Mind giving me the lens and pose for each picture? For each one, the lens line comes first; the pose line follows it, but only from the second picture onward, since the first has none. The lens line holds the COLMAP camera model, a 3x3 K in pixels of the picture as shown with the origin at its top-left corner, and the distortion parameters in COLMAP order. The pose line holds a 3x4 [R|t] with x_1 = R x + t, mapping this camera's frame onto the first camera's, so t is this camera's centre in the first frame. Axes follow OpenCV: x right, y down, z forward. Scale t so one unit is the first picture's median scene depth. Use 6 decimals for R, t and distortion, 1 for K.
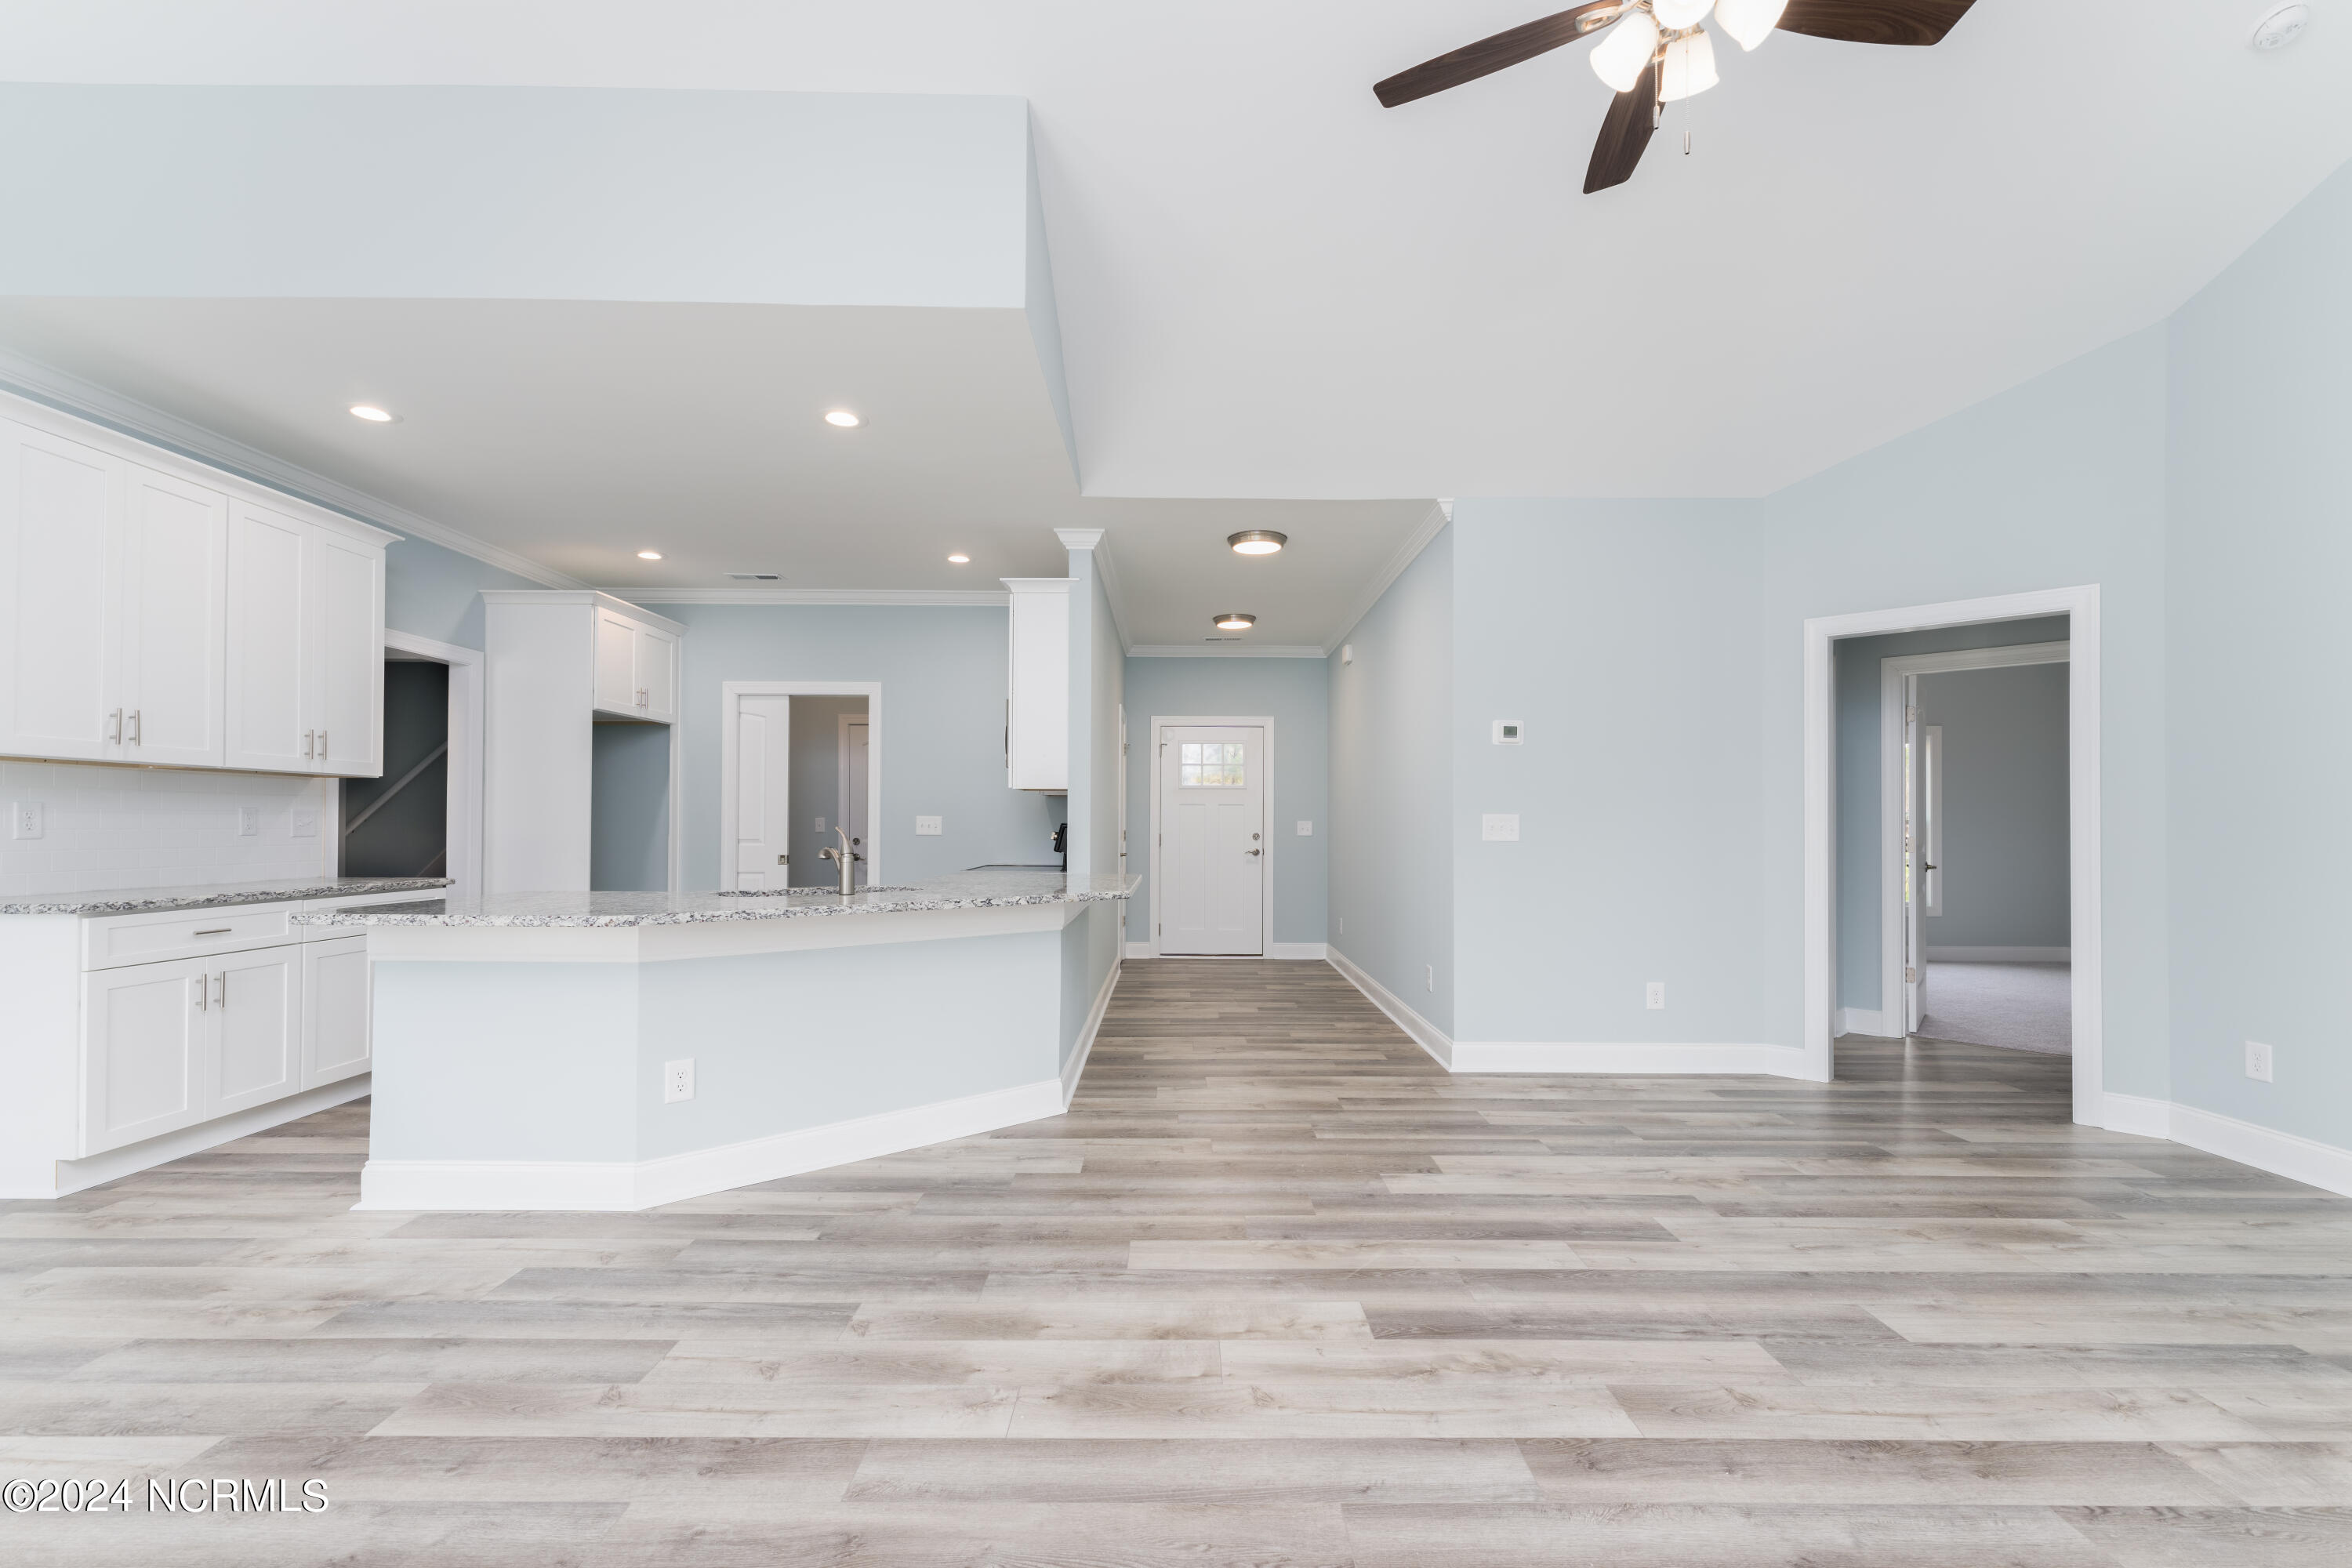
lens RADIAL K [[997.6, 0, 1184.1], [0, 997.6, 786.8], [0, 0, 1]] dist [0.001296, 0.000306]
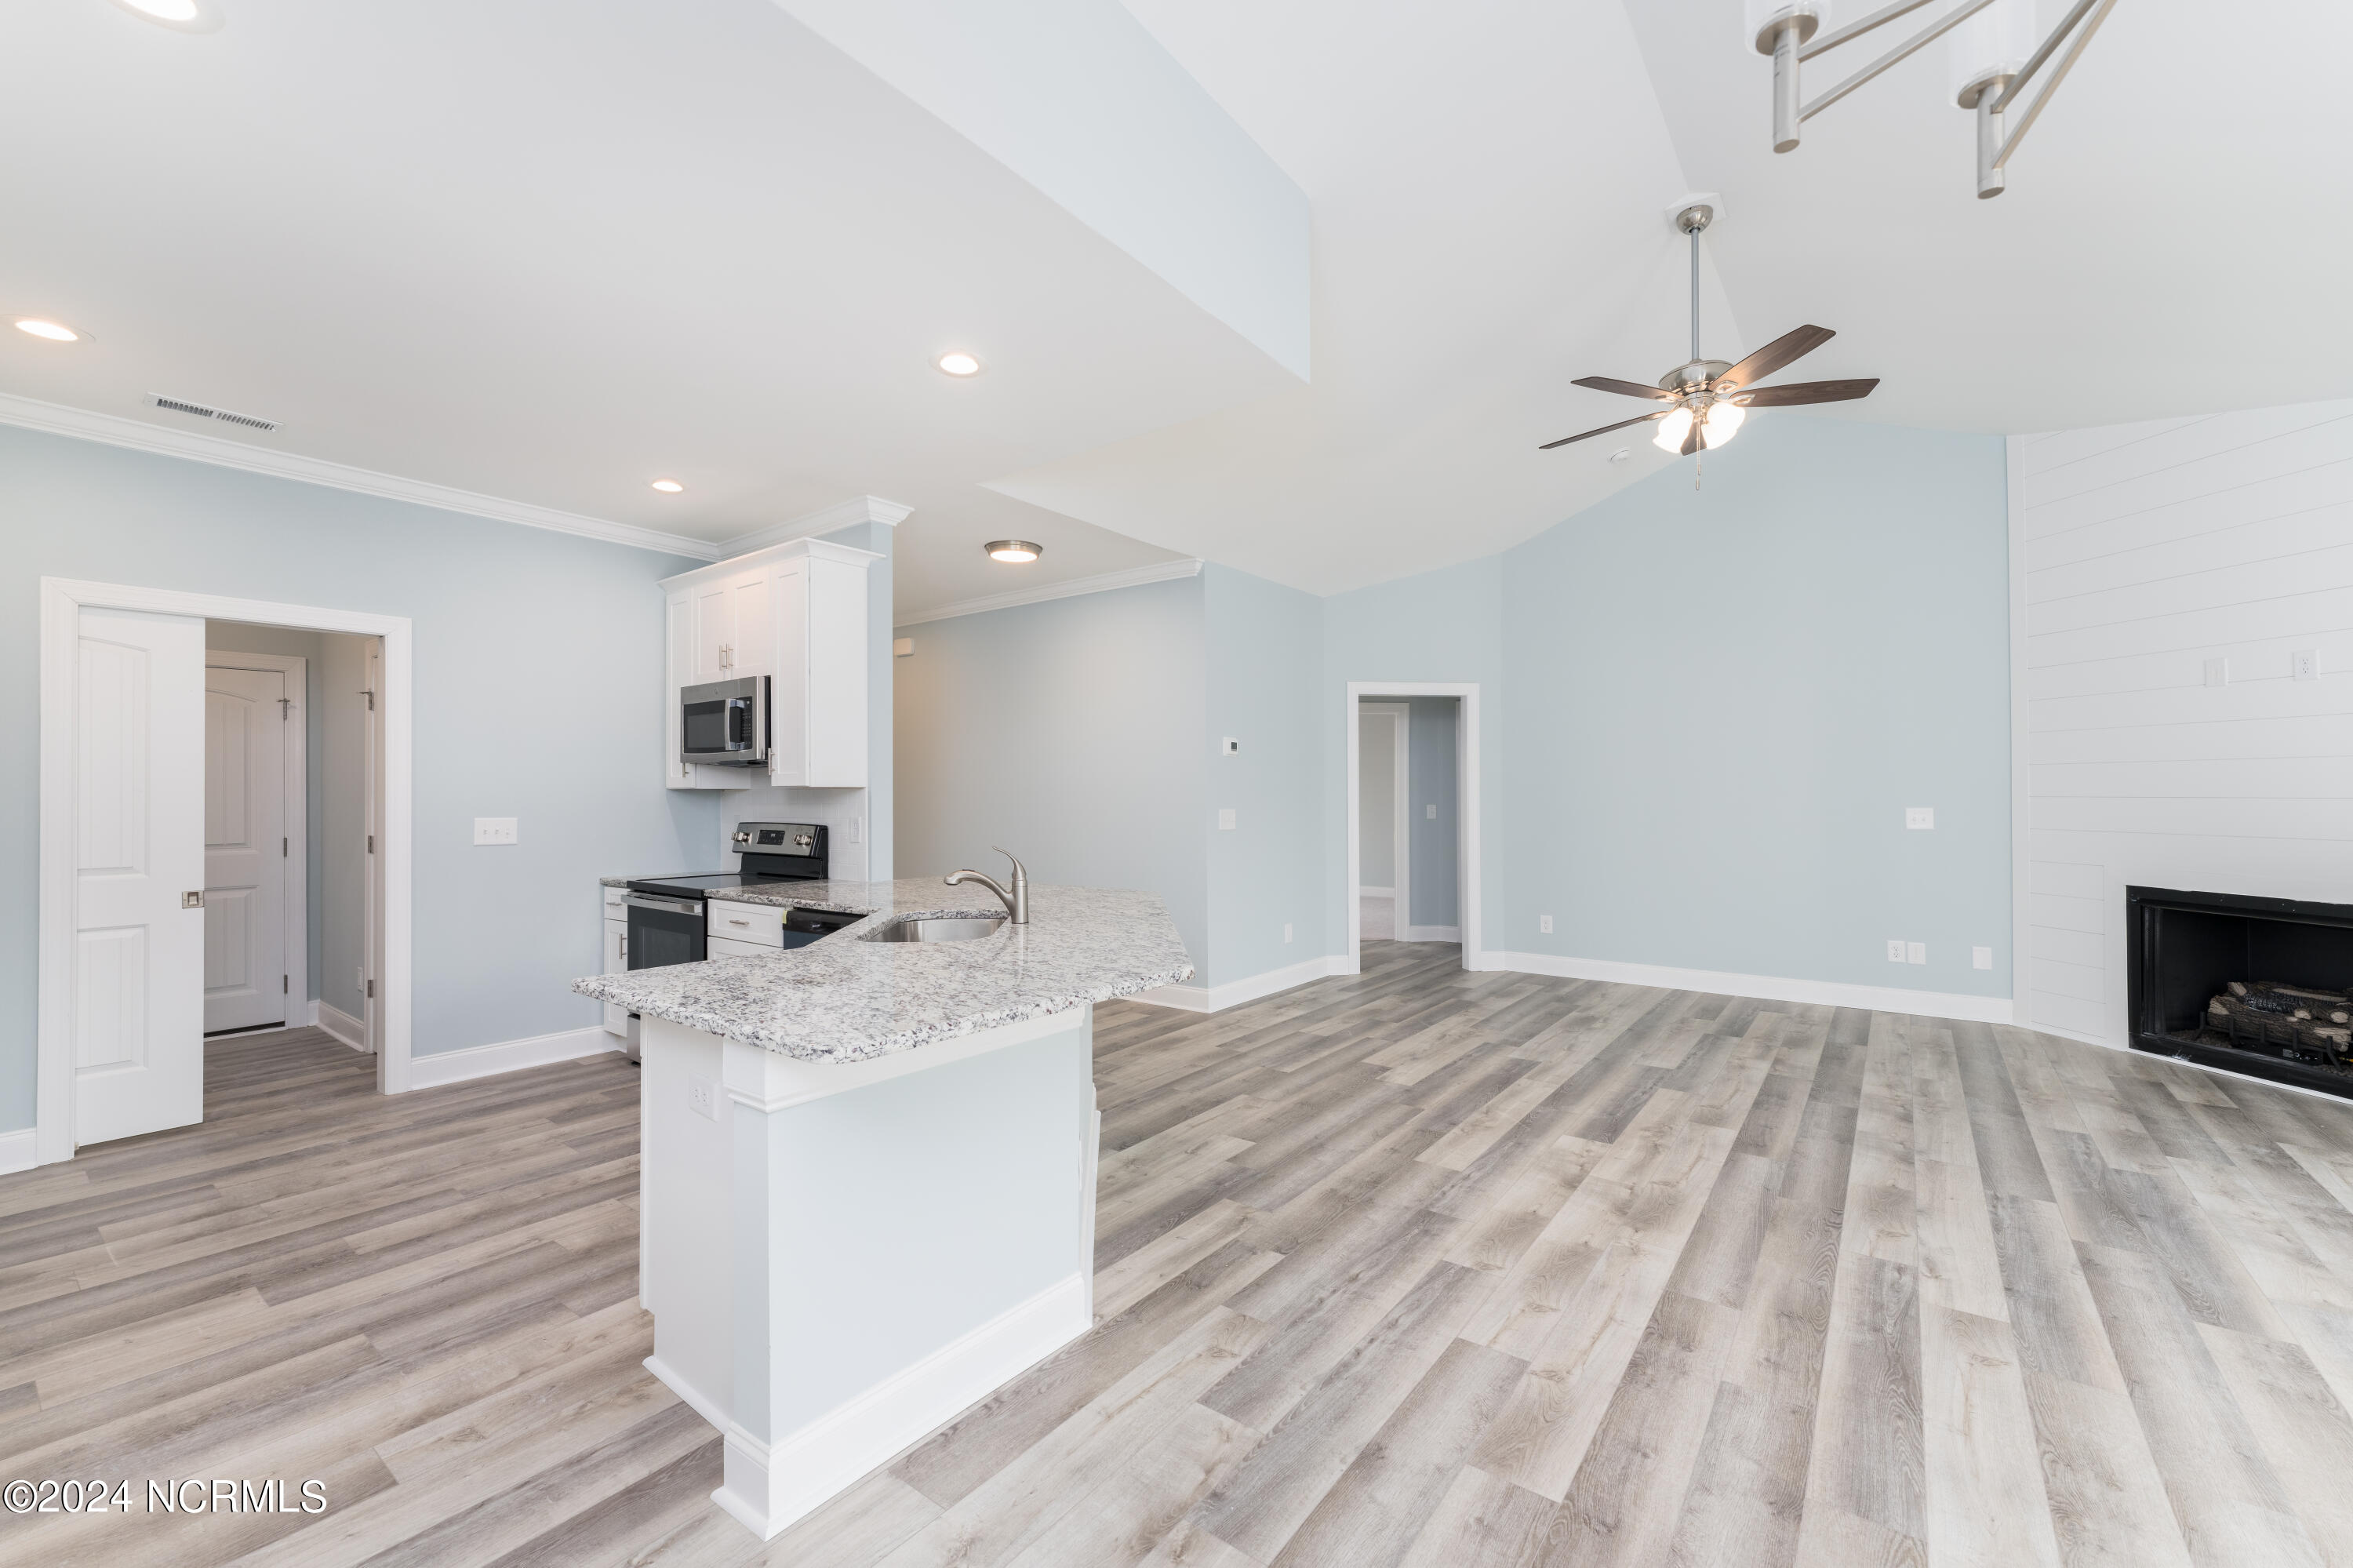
lens RADIAL K [[957.5, 0, 1176.5], [0, 957.5, 784.0], [0, 0, 1]] dist [0.000586, 0.000068]
pose [[0.604170, 0.001838, 0.796854, -1.169282], [-0.024636, 0.999562, 0.016373, -0.040200], [-0.796475, -0.029523, 0.603951, 0.490047]]
